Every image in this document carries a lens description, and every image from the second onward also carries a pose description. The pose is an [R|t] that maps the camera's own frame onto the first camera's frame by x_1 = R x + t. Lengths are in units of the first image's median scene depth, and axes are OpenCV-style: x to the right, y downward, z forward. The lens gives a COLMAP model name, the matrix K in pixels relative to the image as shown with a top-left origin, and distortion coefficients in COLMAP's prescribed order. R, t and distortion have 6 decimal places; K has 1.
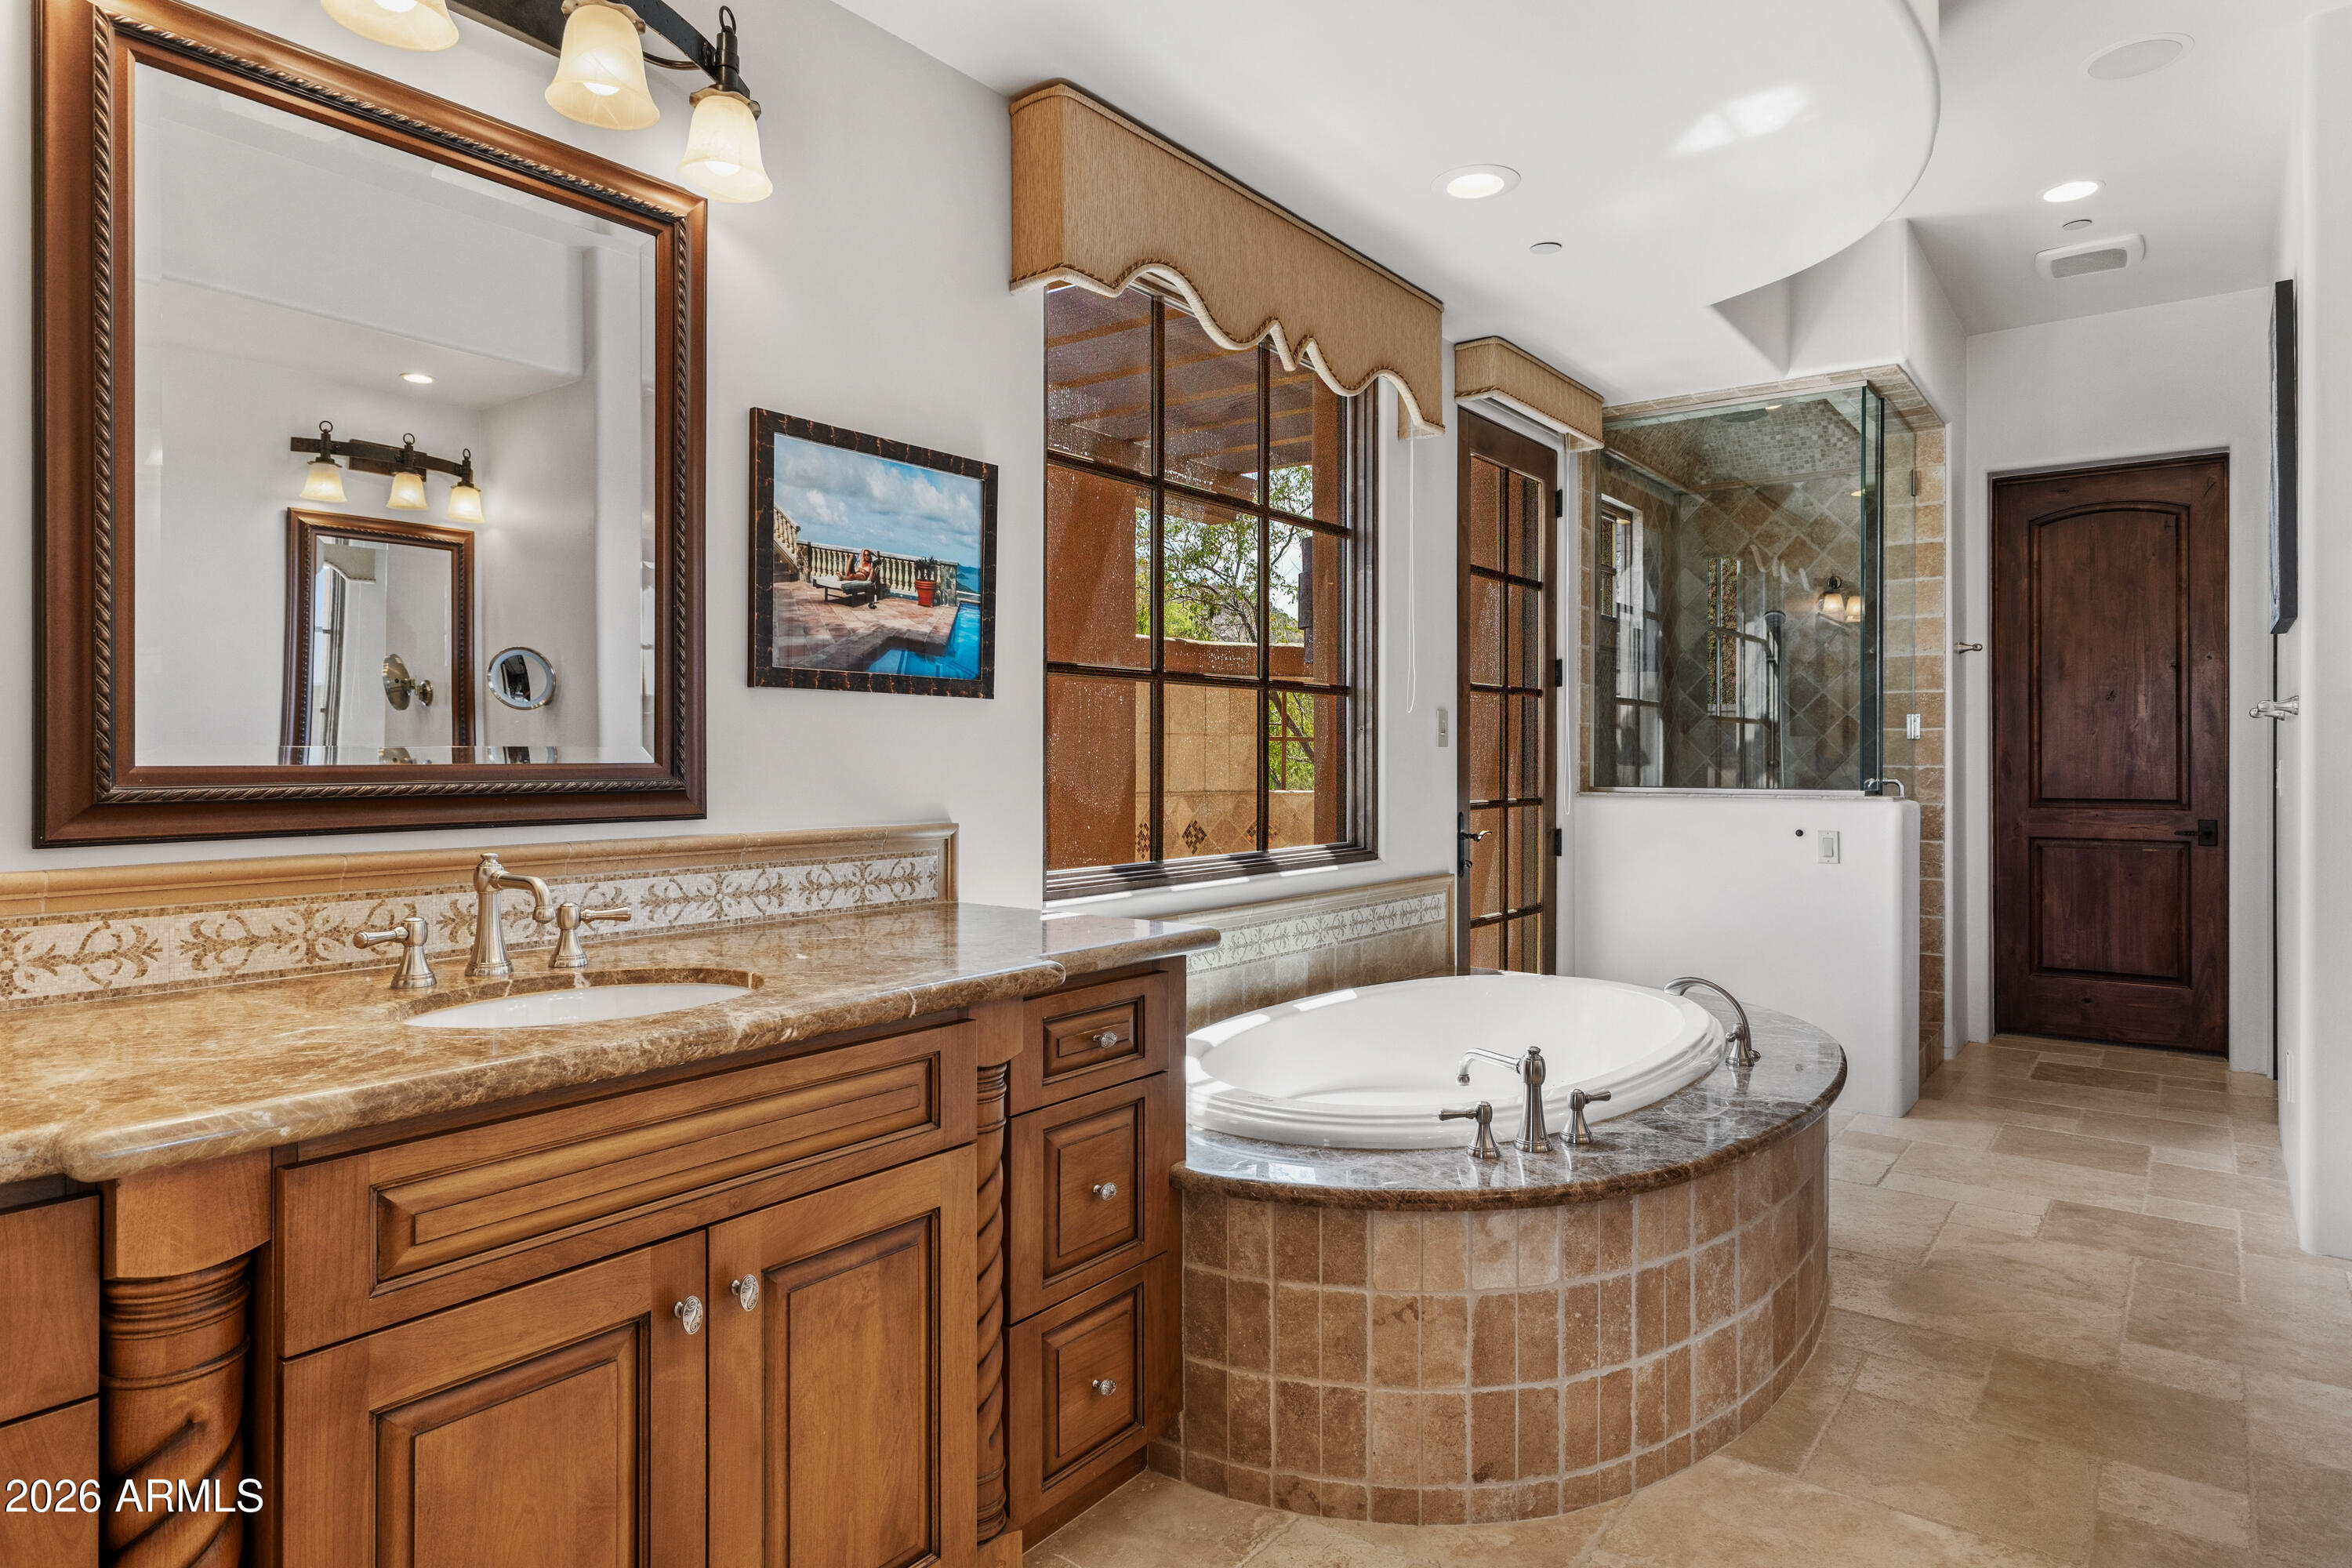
lens RADIAL K [[1358.1, 0, 1173.5], [0, 1358.1, 752.4], [0, 0, 1]] dist [0.002334, 0.003025]
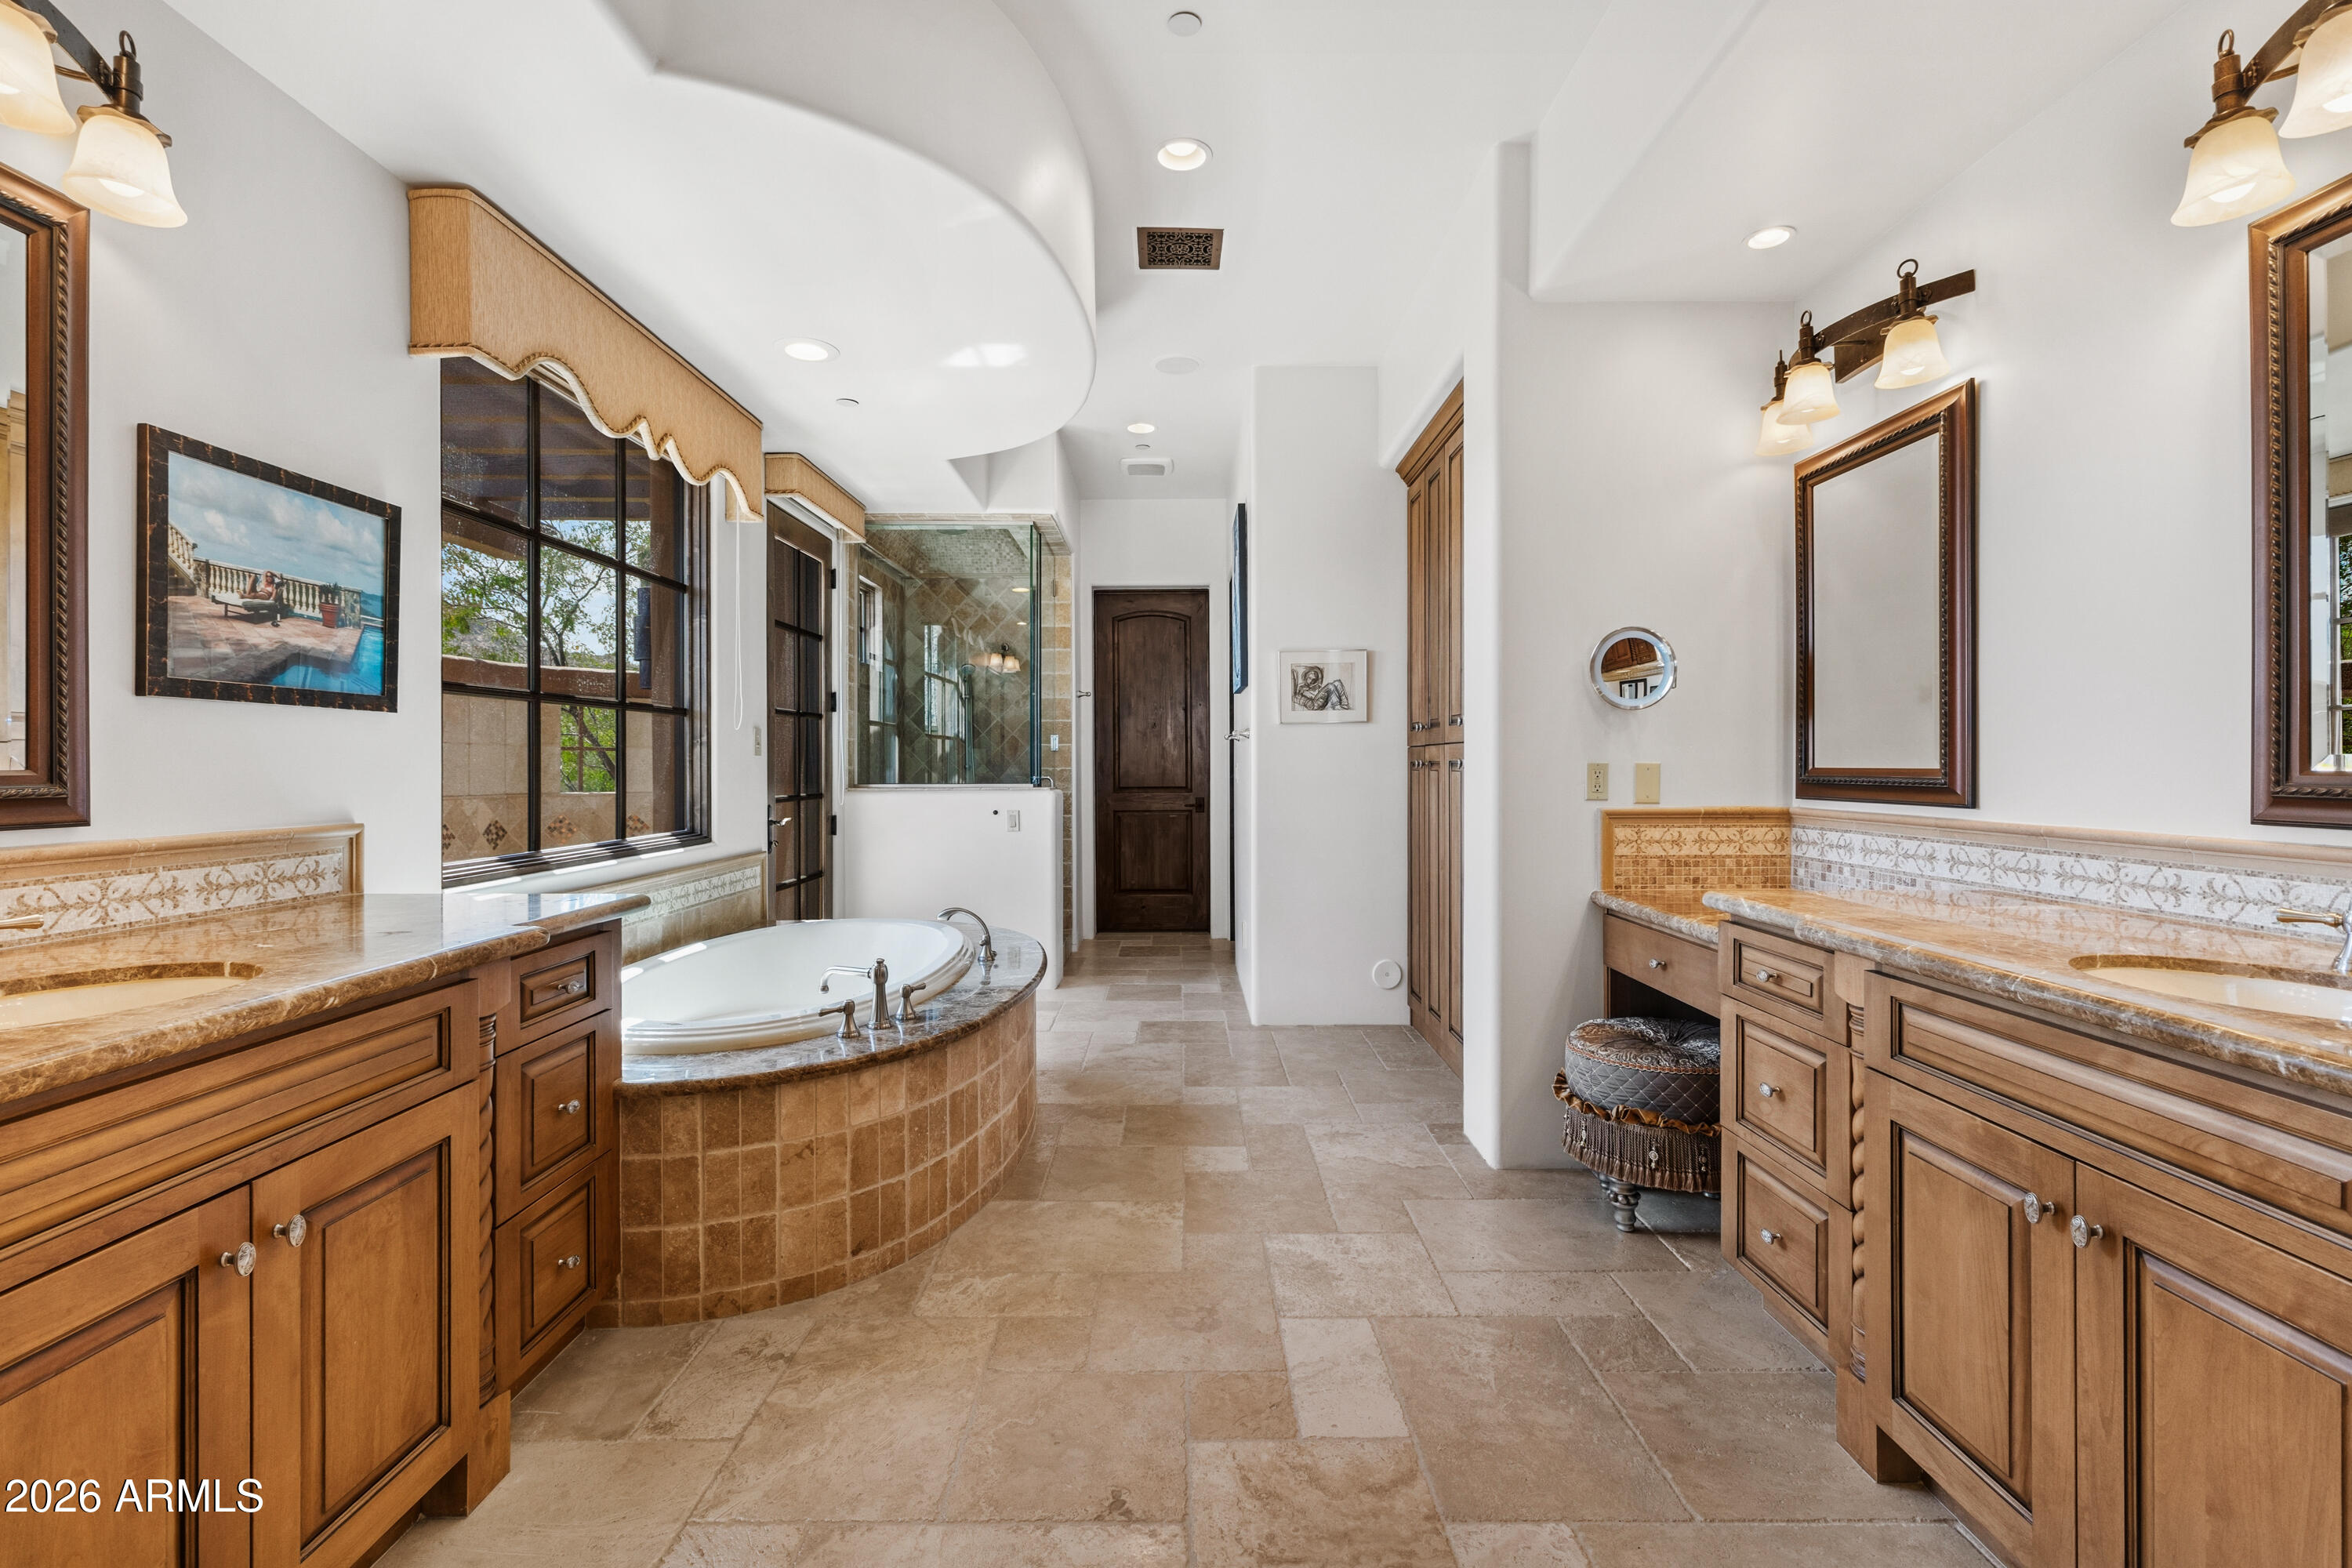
lens RADIAL K [[1036.7, 0, 1171.7], [0, 1036.7, 759.3], [0, 0, 1]] dist [-0.001388, 0.000370]
pose [[0.797300, -0.001275, 0.603582, -0.147263], [0.001874, 0.999998, -0.000362, 0.001234], [-0.603580, 0.001419, 0.797301, -0.082865]]
